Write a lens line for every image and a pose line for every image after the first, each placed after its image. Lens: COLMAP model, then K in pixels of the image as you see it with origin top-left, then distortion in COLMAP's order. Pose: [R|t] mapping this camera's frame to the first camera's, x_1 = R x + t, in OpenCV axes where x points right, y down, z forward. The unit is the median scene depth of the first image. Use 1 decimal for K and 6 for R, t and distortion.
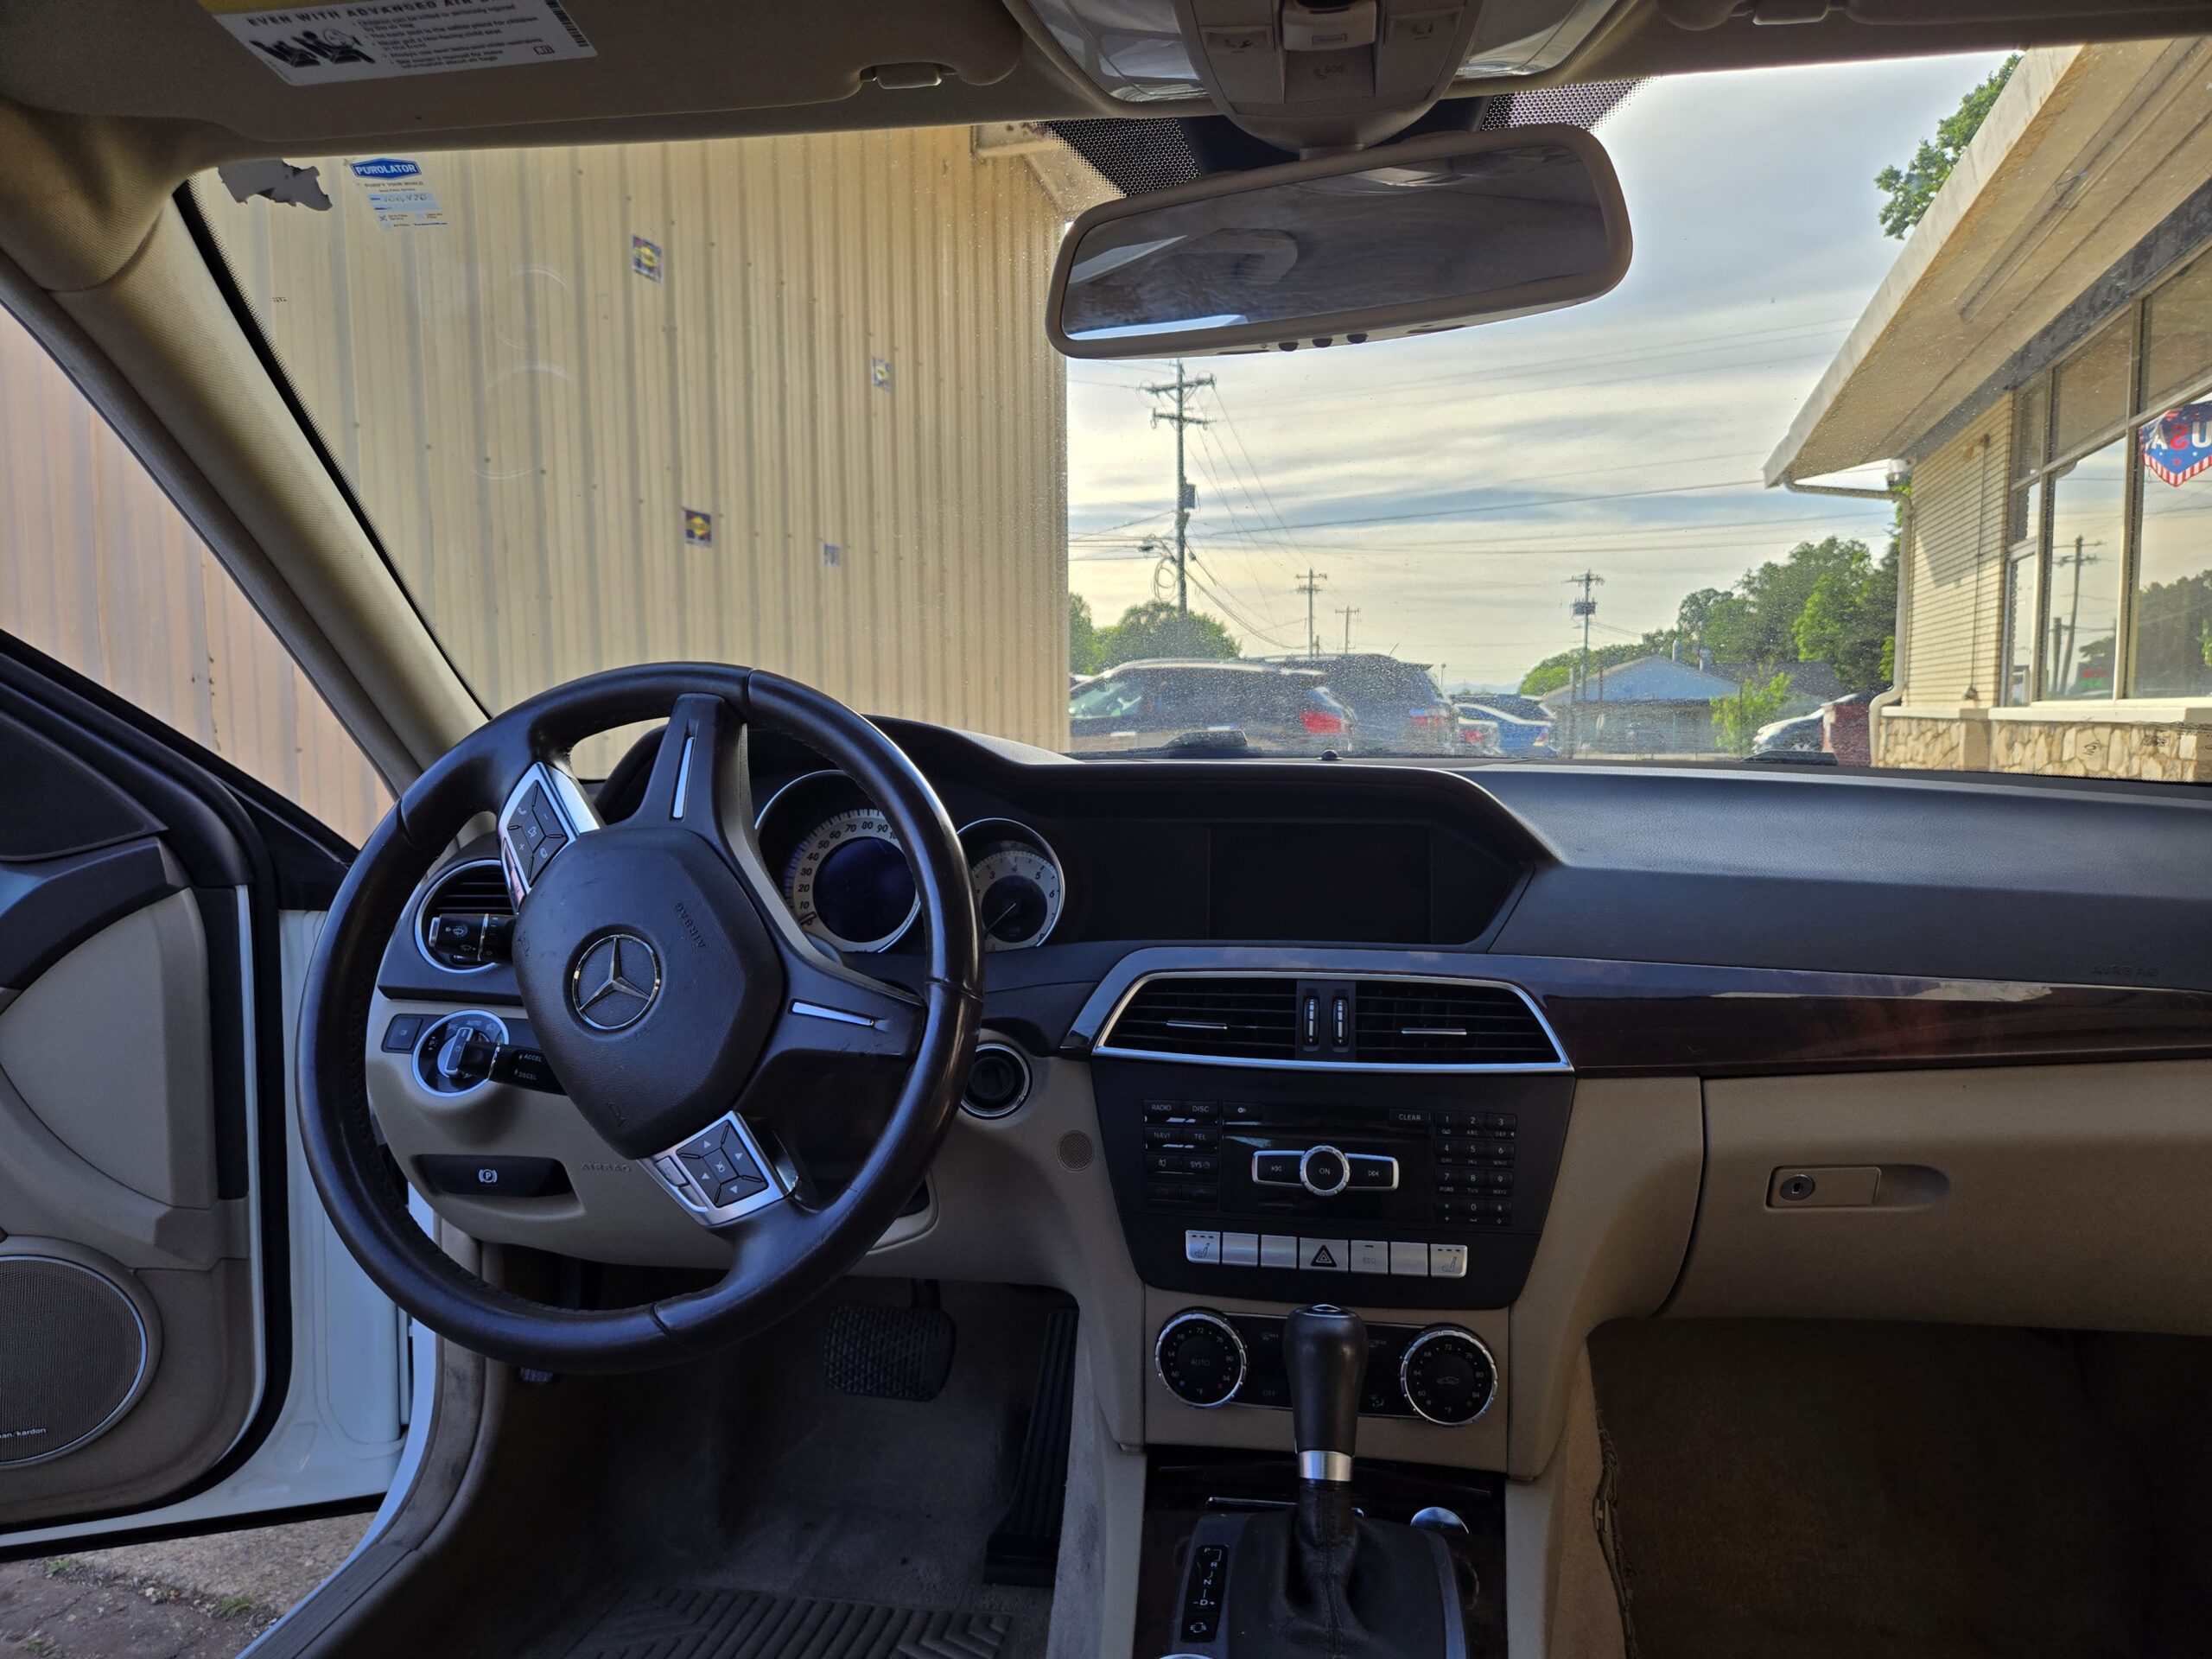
lens RADIAL K [[1467.9, 0, 1071.9], [0, 1467.9, 852.2], [0, 0, 1]] dist [0.078894, -0.067300]
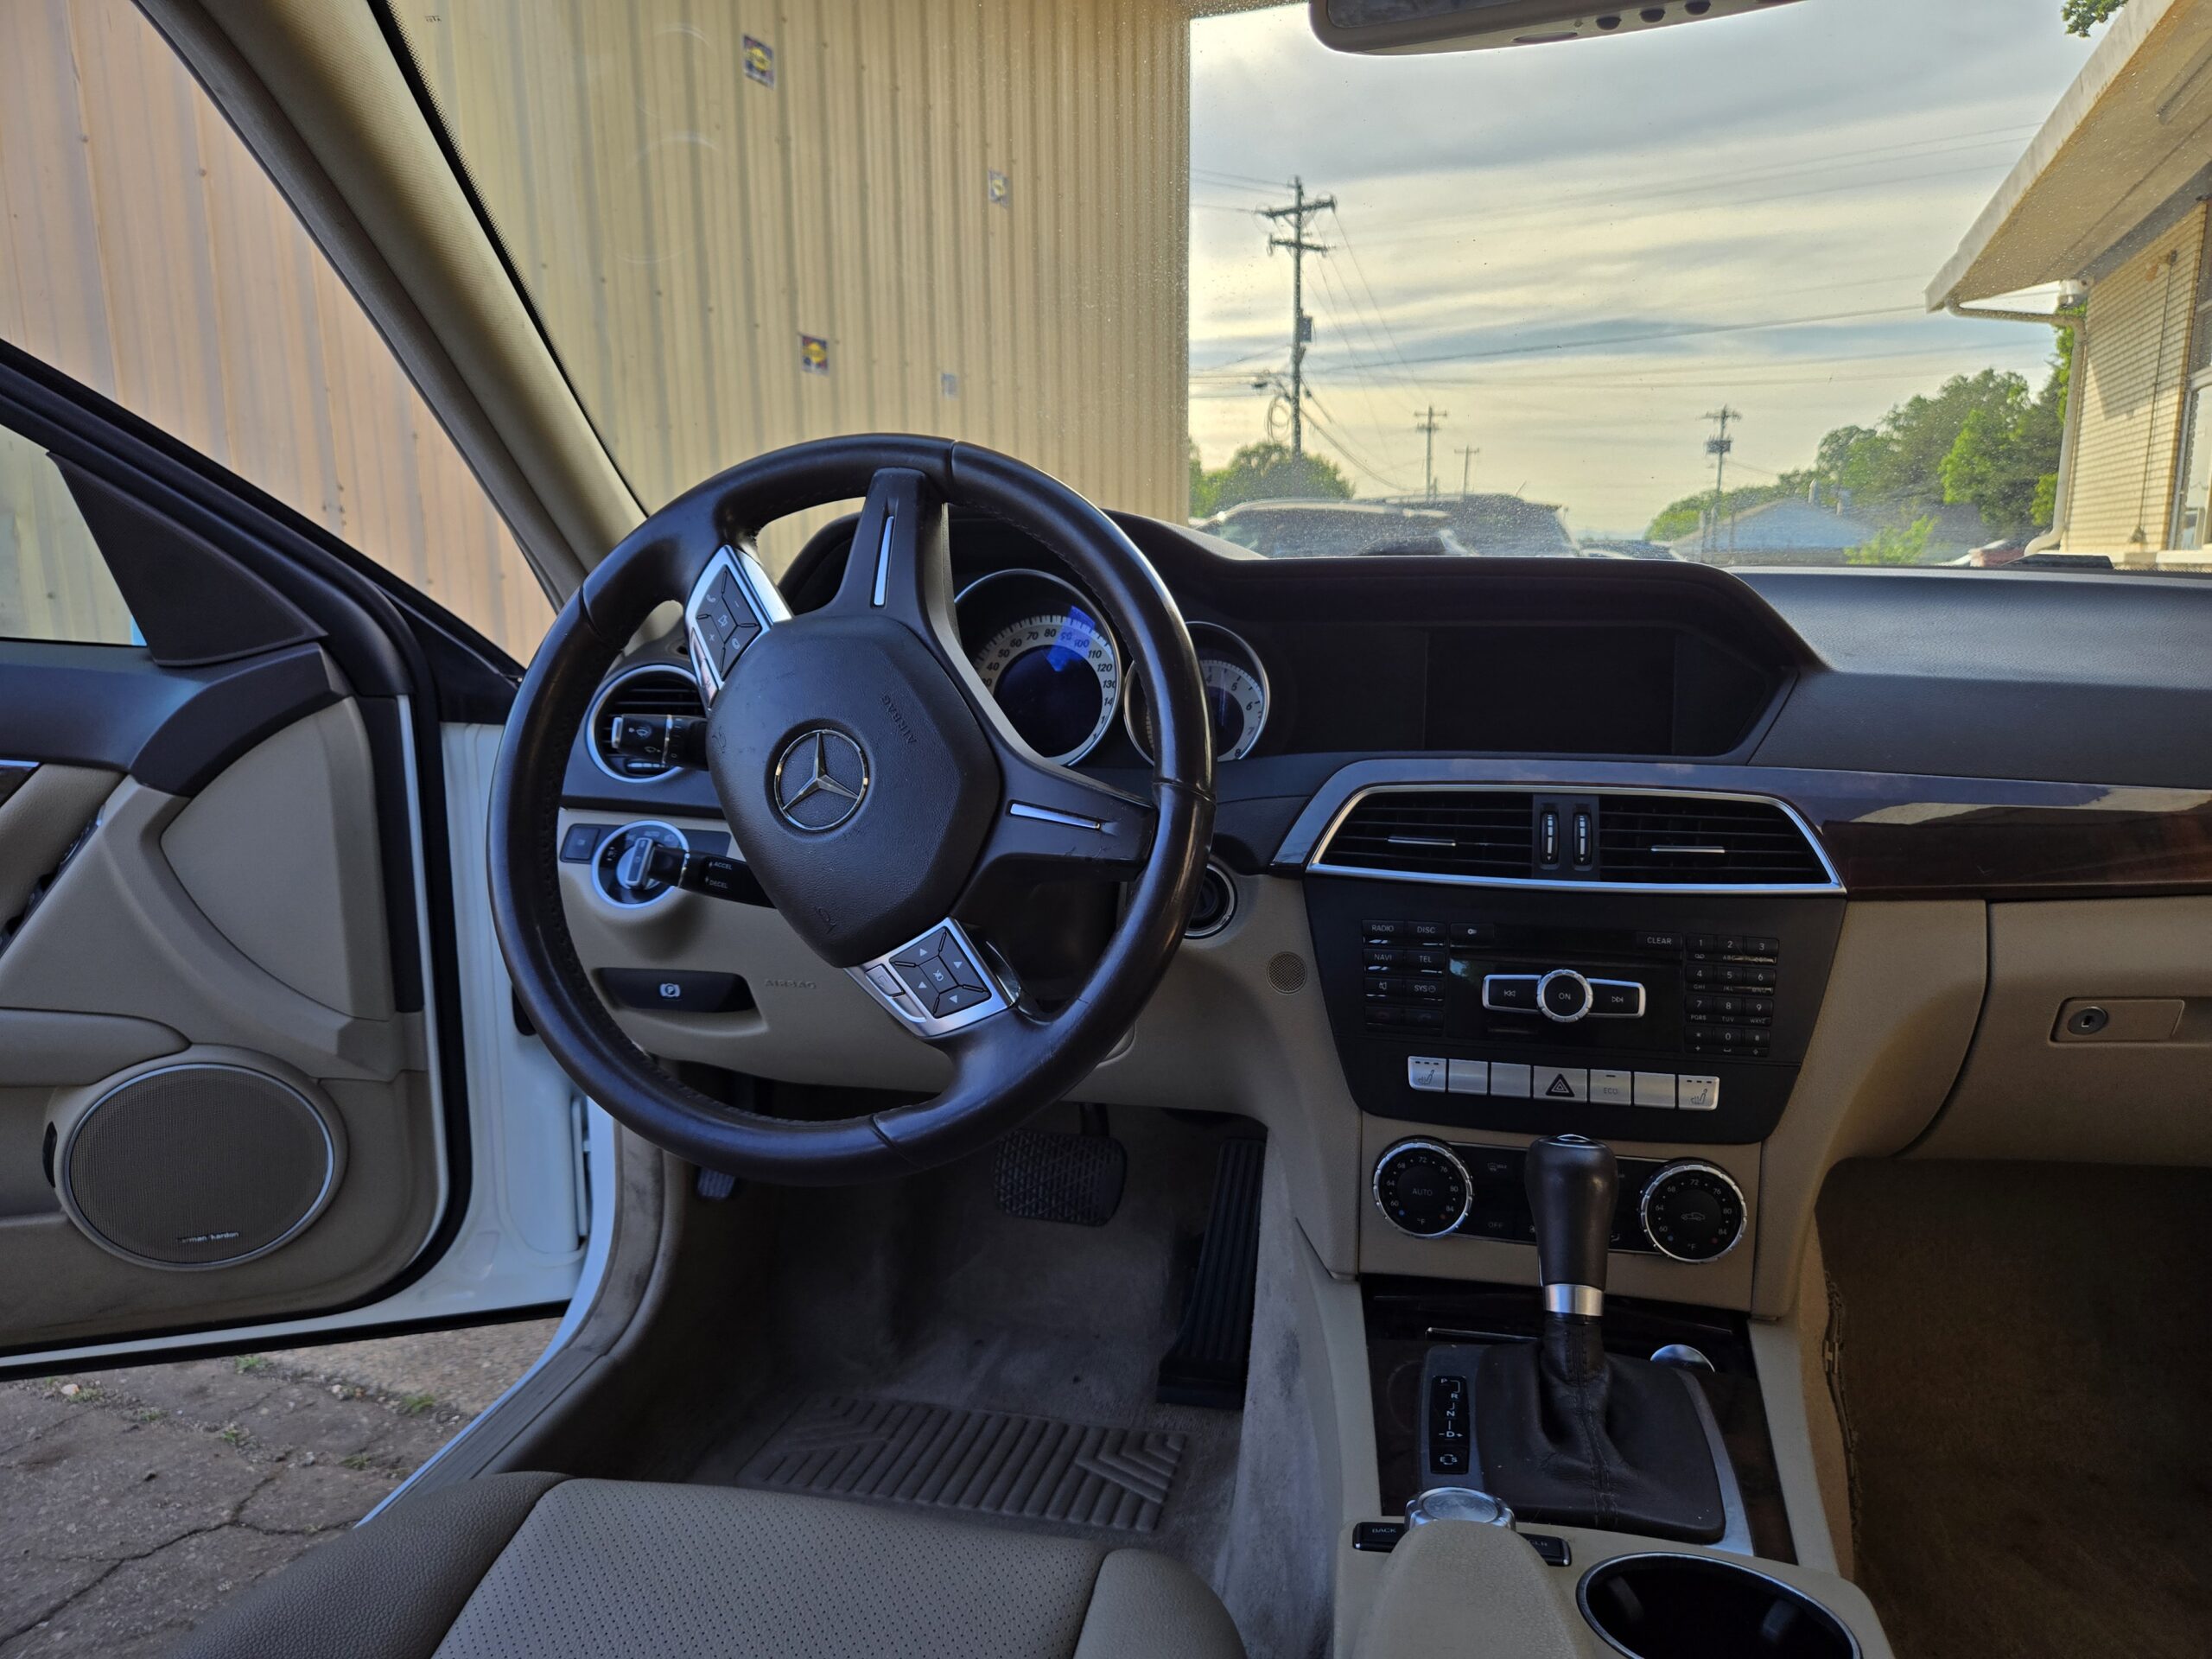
lens RADIAL K [[1470.0, 0, 1105.3], [0, 1470.0, 851.8], [0, 0, 1]] dist [0.075427, -0.064568]
pose [[0.998739, 0.009575, -0.049286, -0.066994], [-0.004546, 0.994861, 0.101150, 0.030484], [0.050002, -0.100799, 0.993650, 0.065109]]
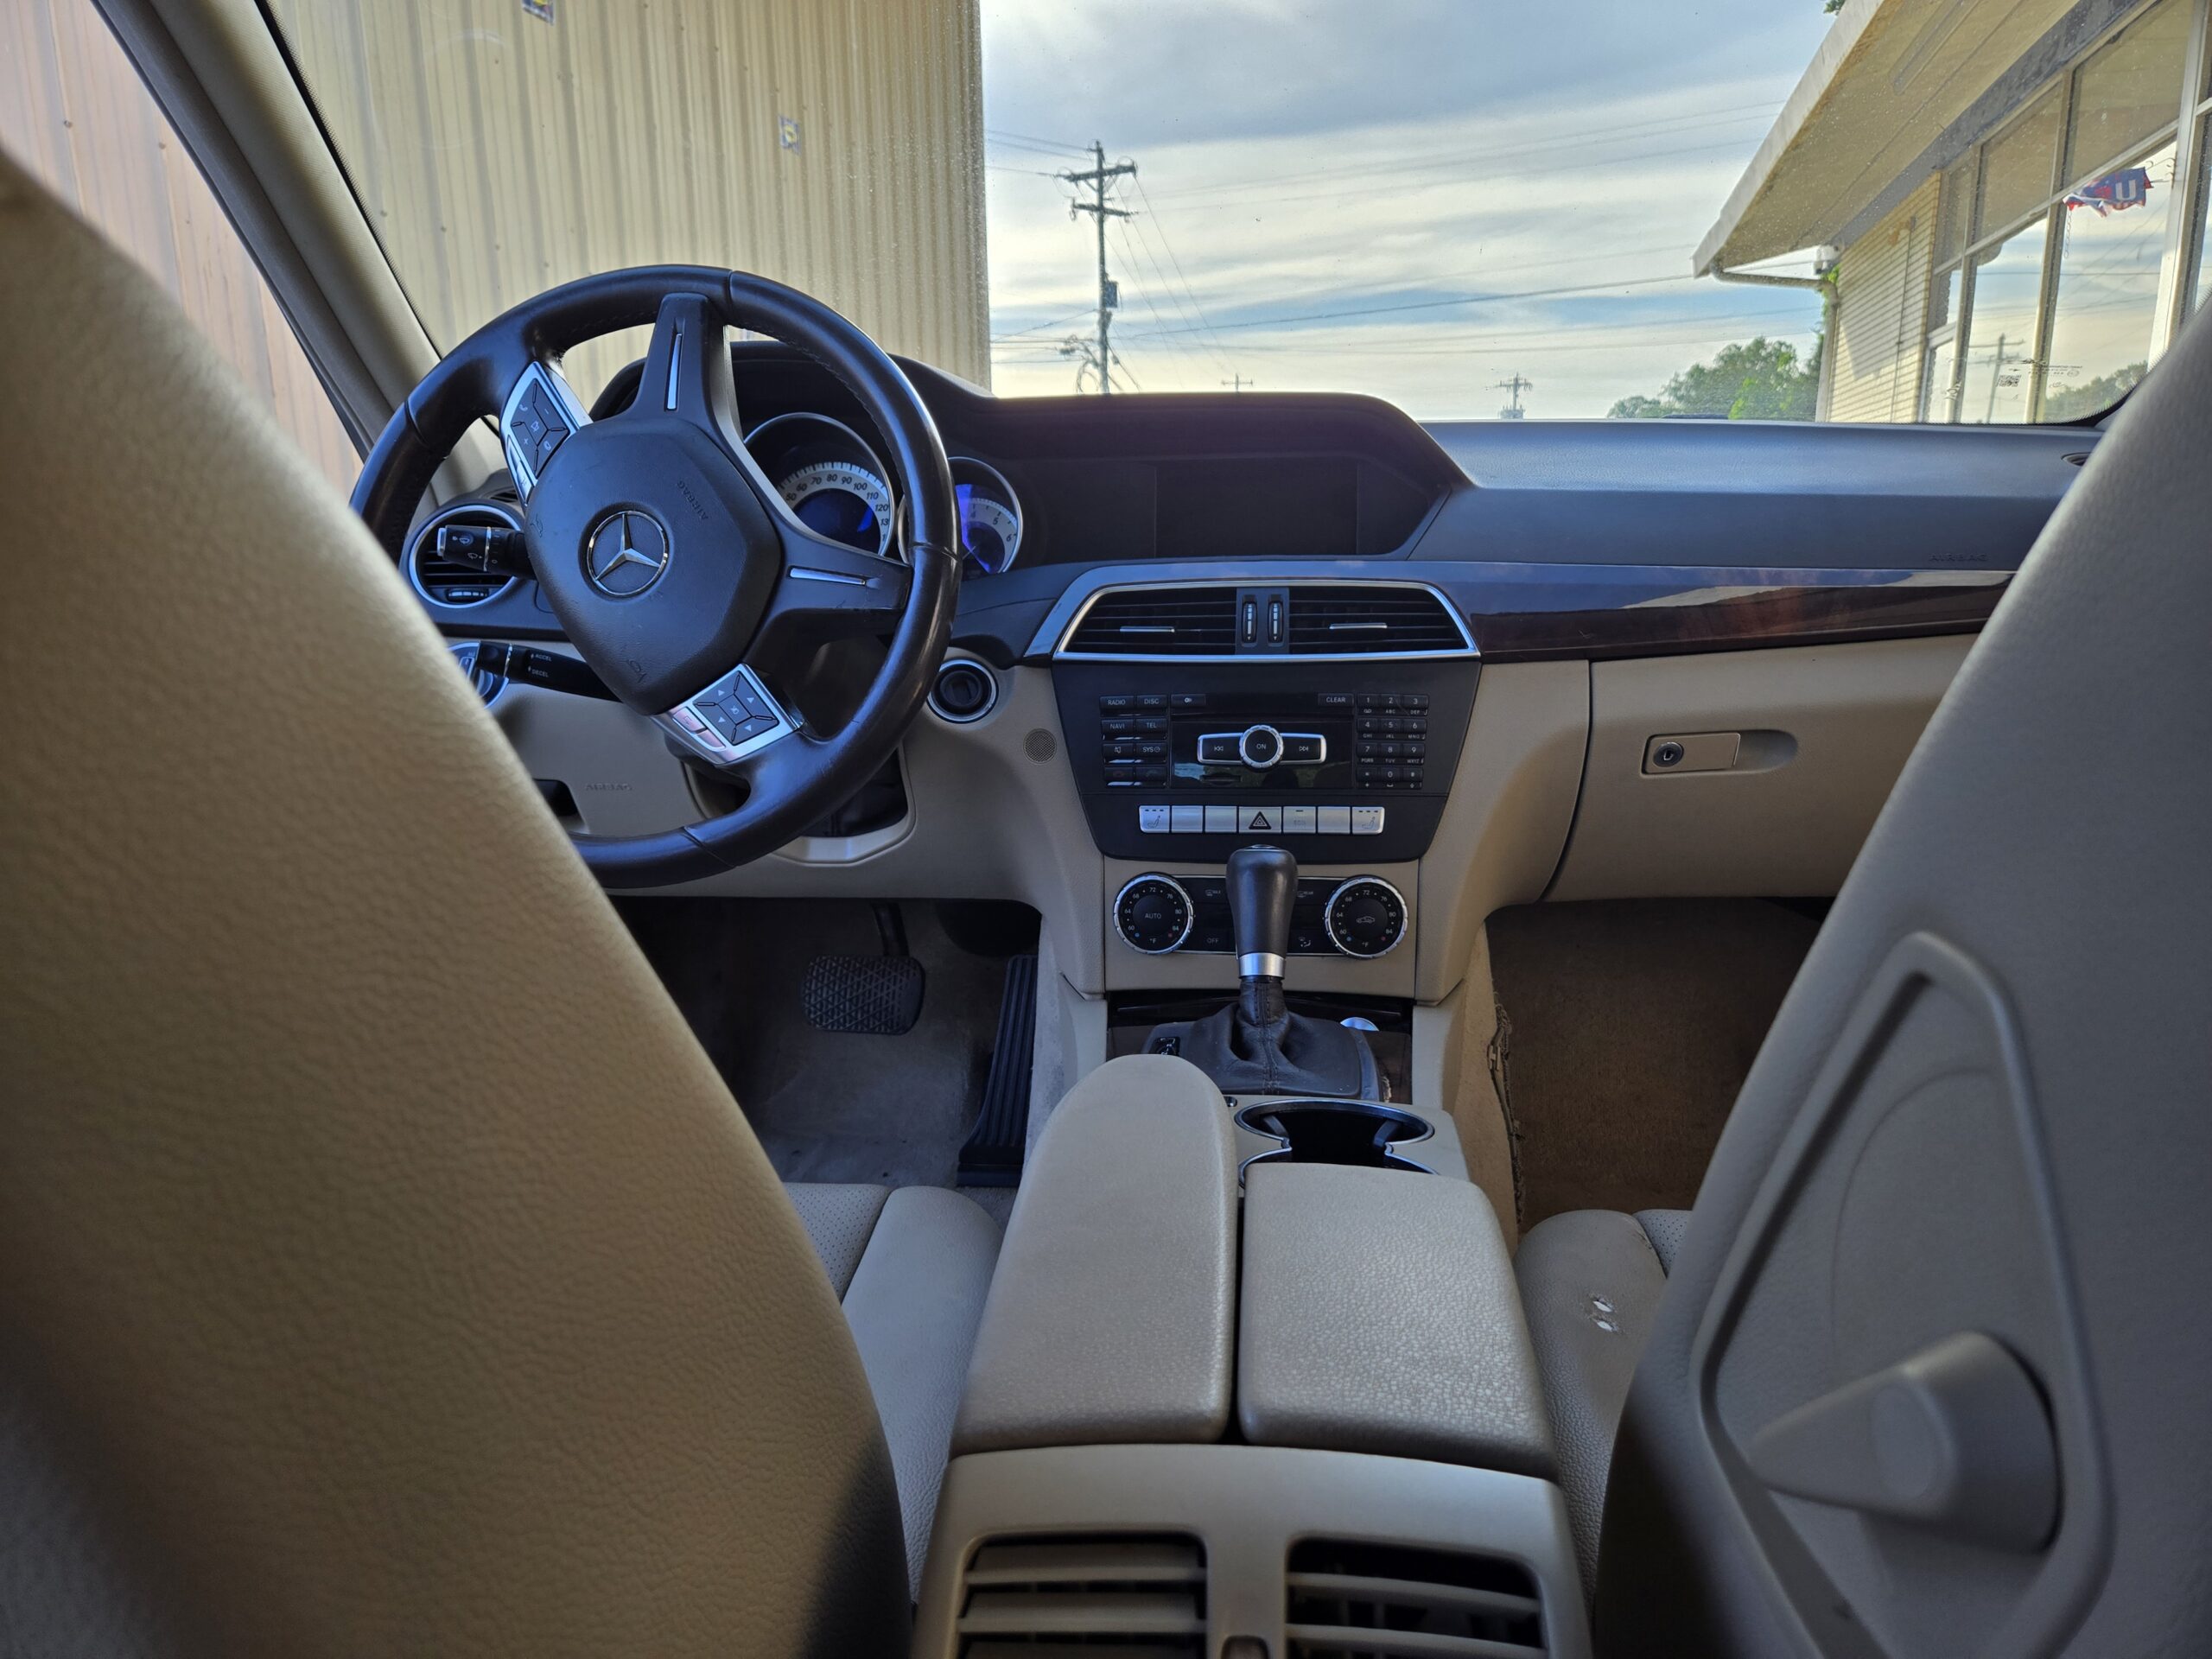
lens RADIAL K [[1467.9, 0, 1071.9], [0, 1467.9, 852.2], [0, 0, 1]] dist [0.078894, -0.067300]
pose [[0.998622, -0.022598, 0.047369, -0.027448], [0.016632, 0.992297, 0.122758, 0.144301], [-0.049778, -0.121801, 0.991306, -0.114009]]
